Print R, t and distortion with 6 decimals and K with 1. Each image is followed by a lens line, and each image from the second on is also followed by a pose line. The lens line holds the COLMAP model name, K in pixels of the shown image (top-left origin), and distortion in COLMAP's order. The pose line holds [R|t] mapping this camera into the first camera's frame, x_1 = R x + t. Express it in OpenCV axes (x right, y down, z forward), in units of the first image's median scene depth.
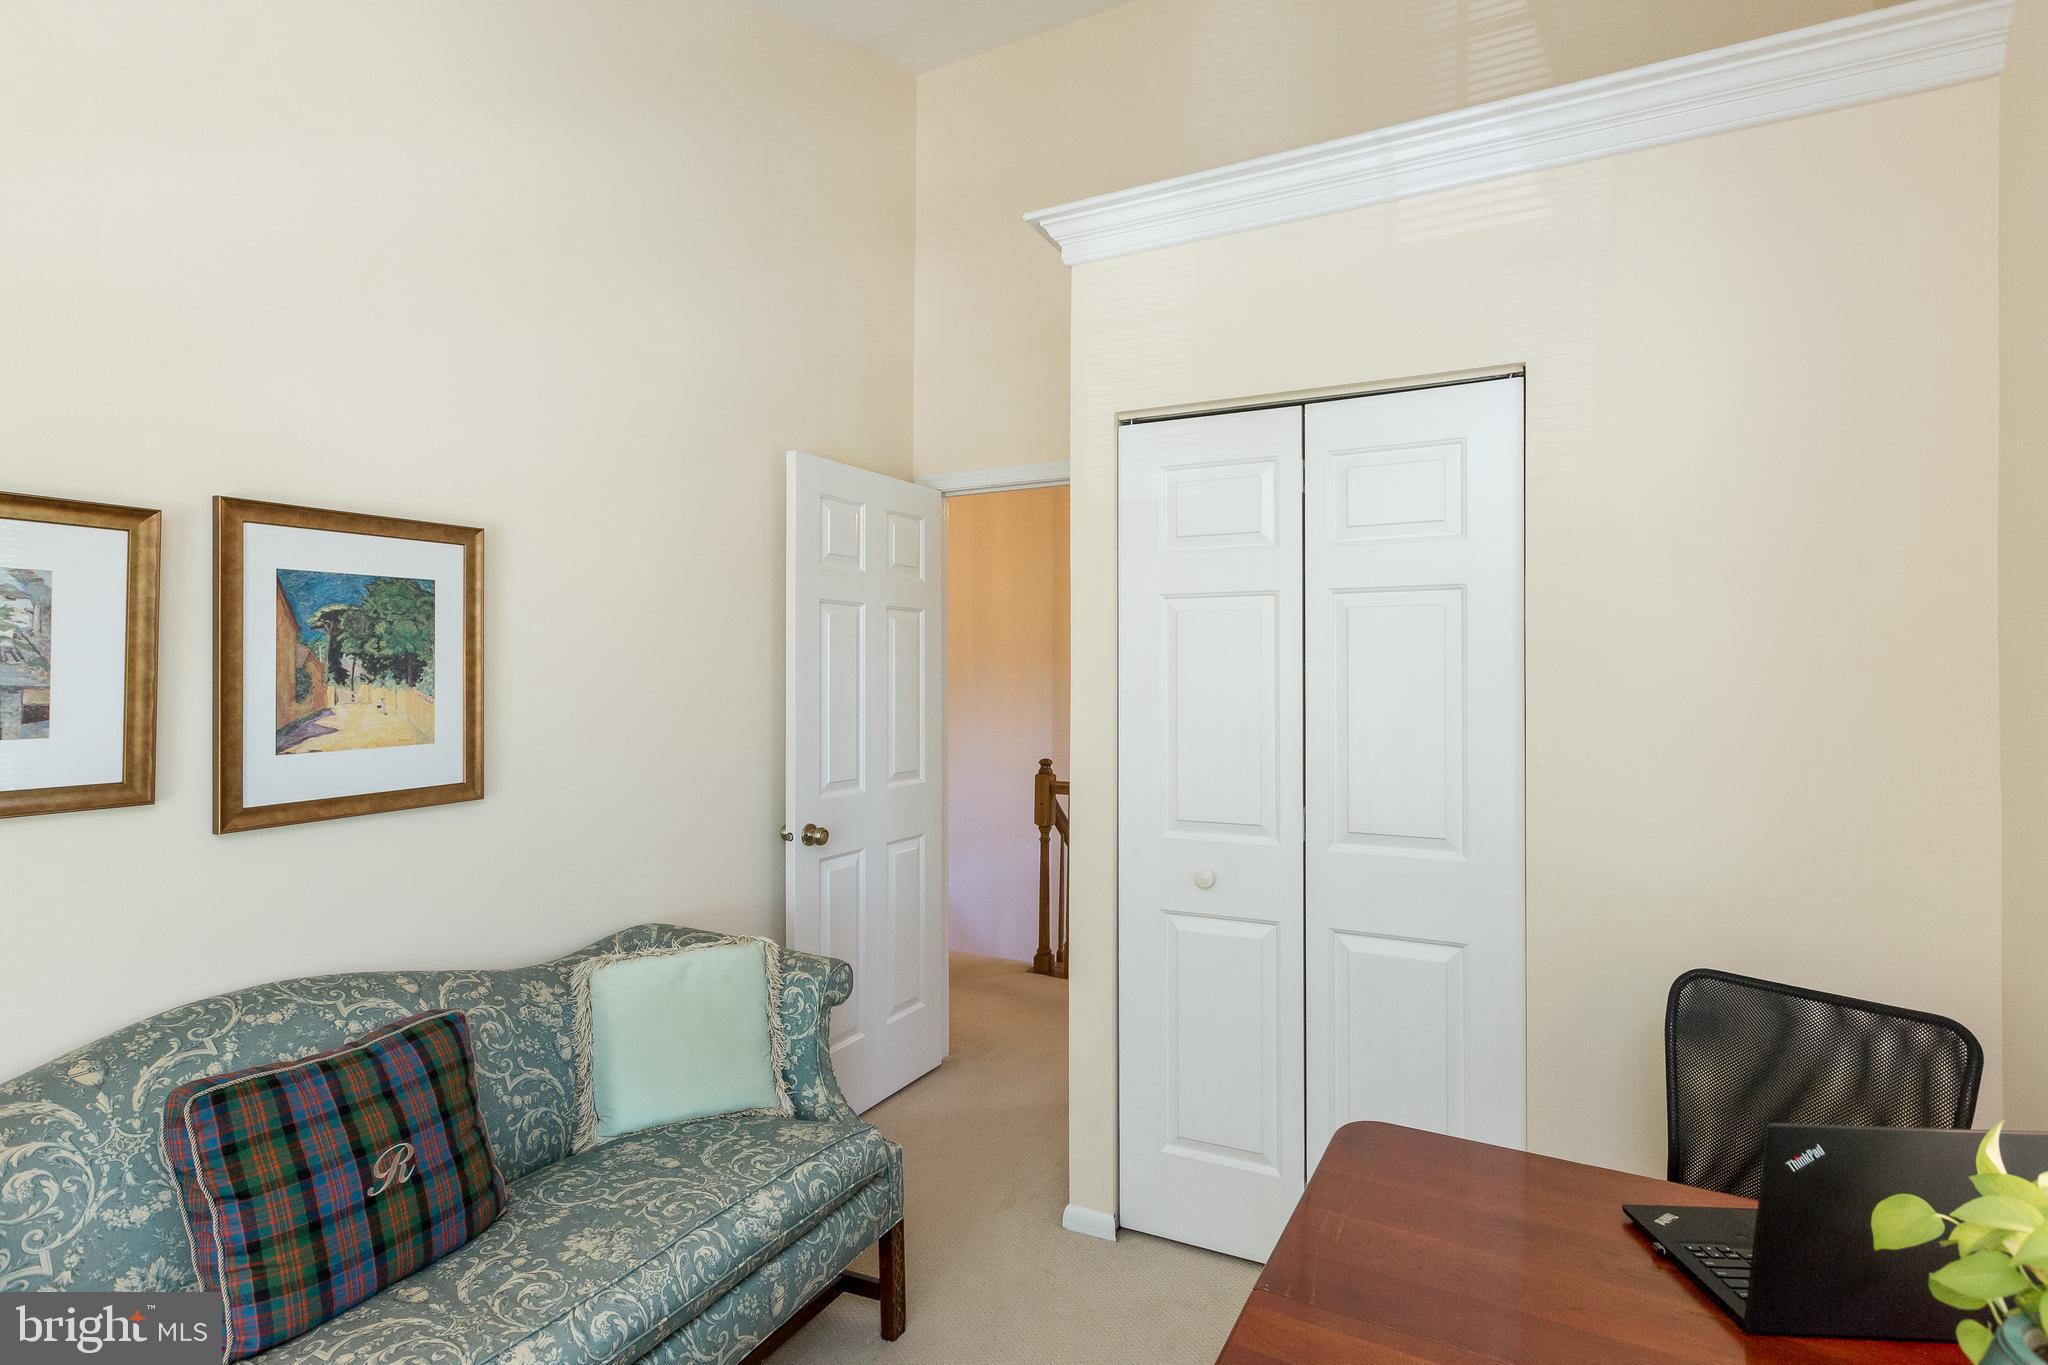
lens RADIAL K [[976.1, 0, 1025.5], [0, 976.1, 676.1], [0, 0, 1]] dist [0.001287, 0.000333]
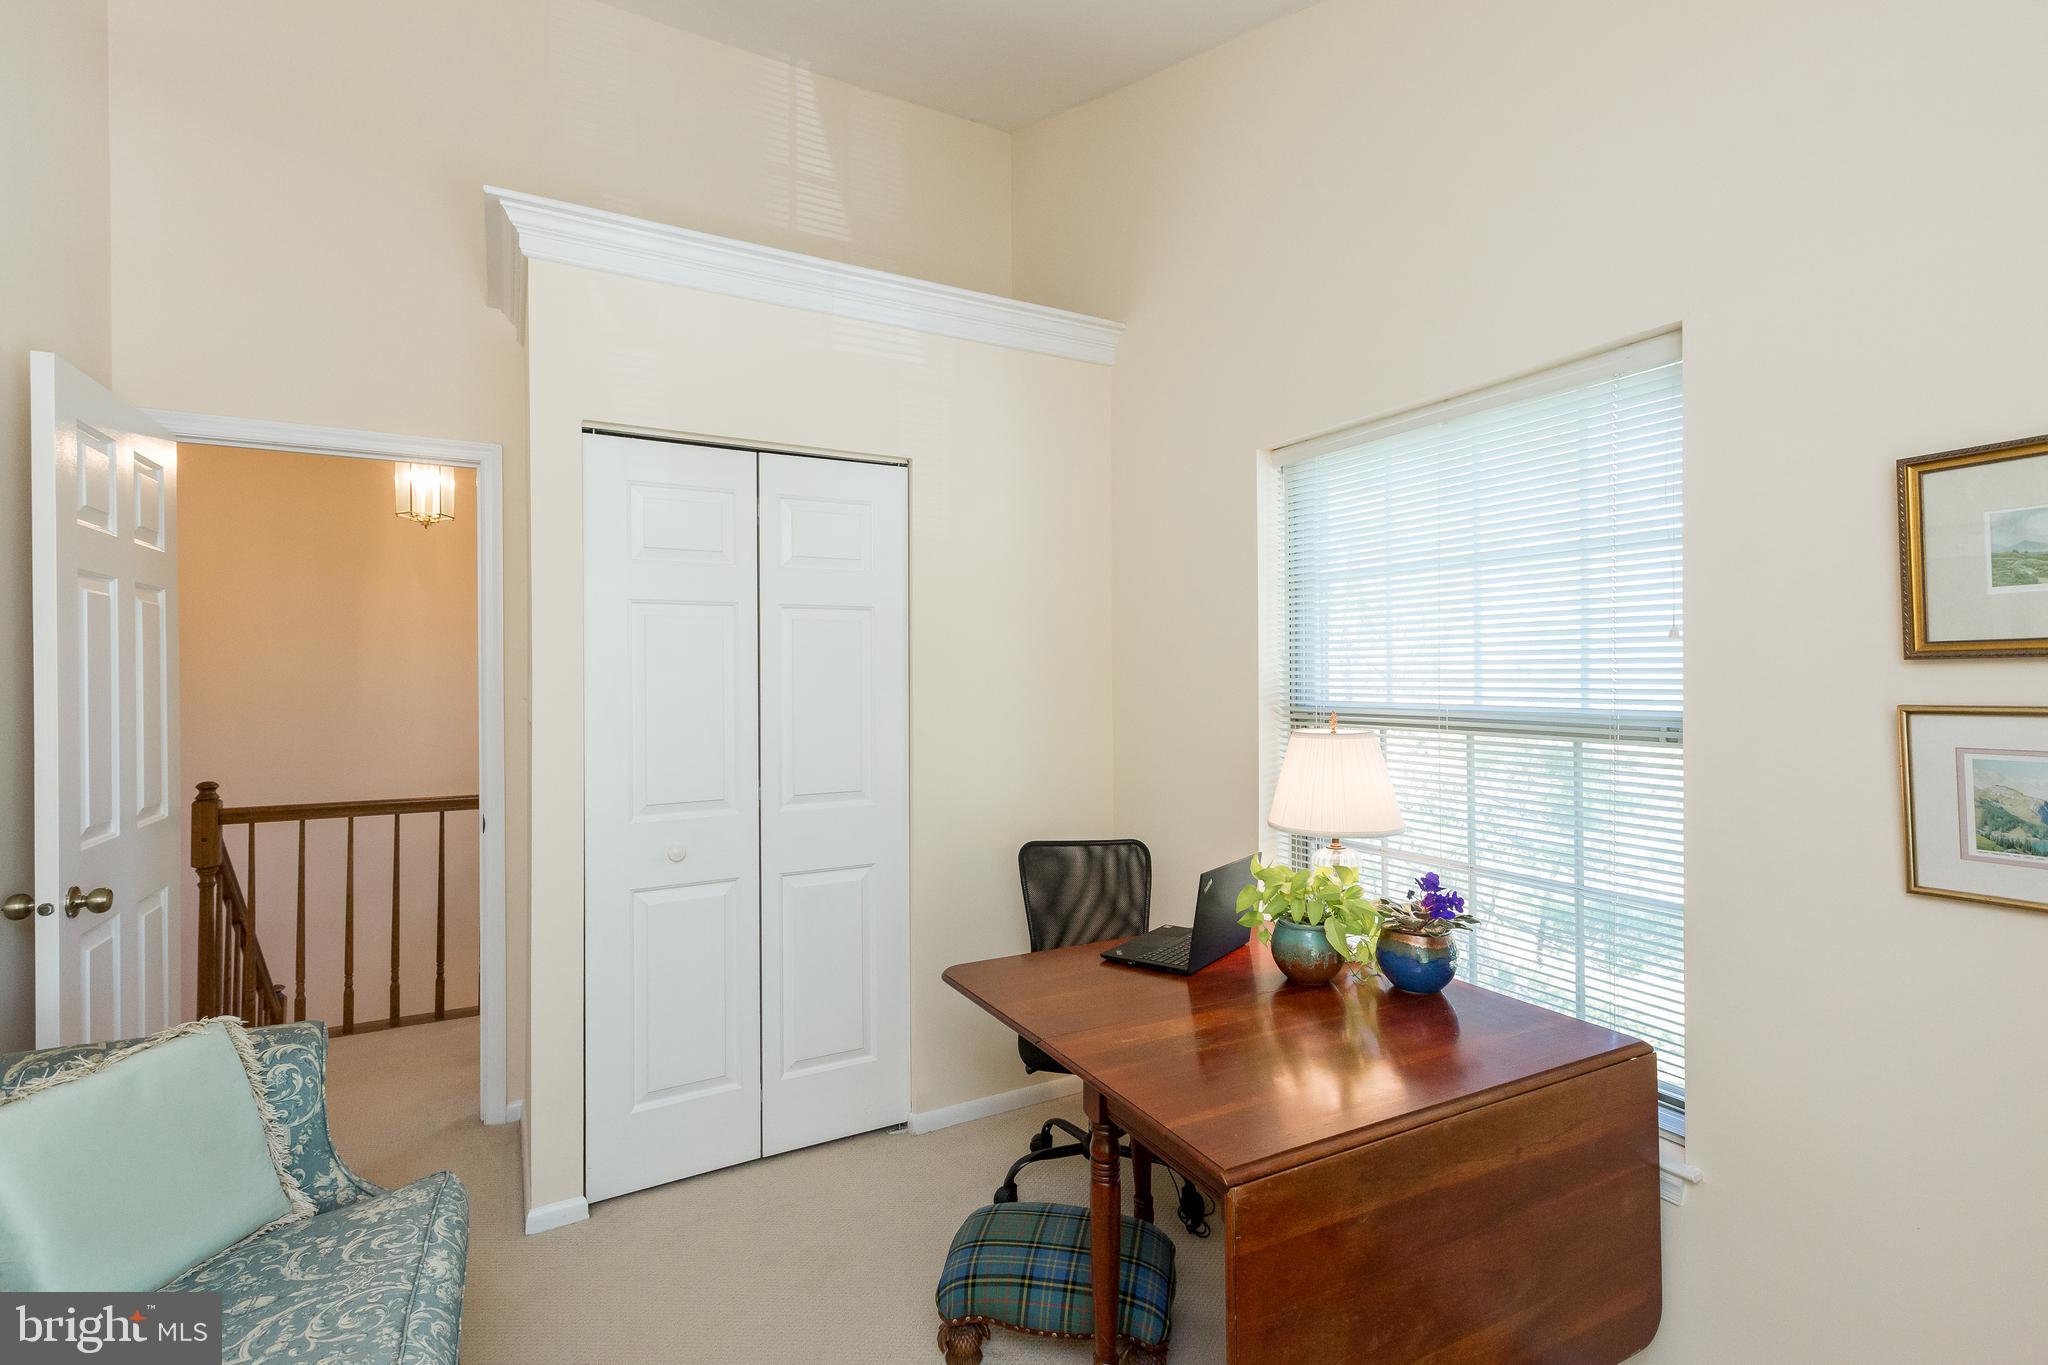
lens RADIAL K [[948.7, 0, 1024.0], [0, 948.7, 682.5], [0, 0, 1]] dist [0.010279, 0.000320]
pose [[0.560148, -0.014348, 0.828269, -0.534834], [0.006044, 0.999894, 0.013234, -0.002324], [-0.828371, -0.002407, 0.560175, 0.054018]]
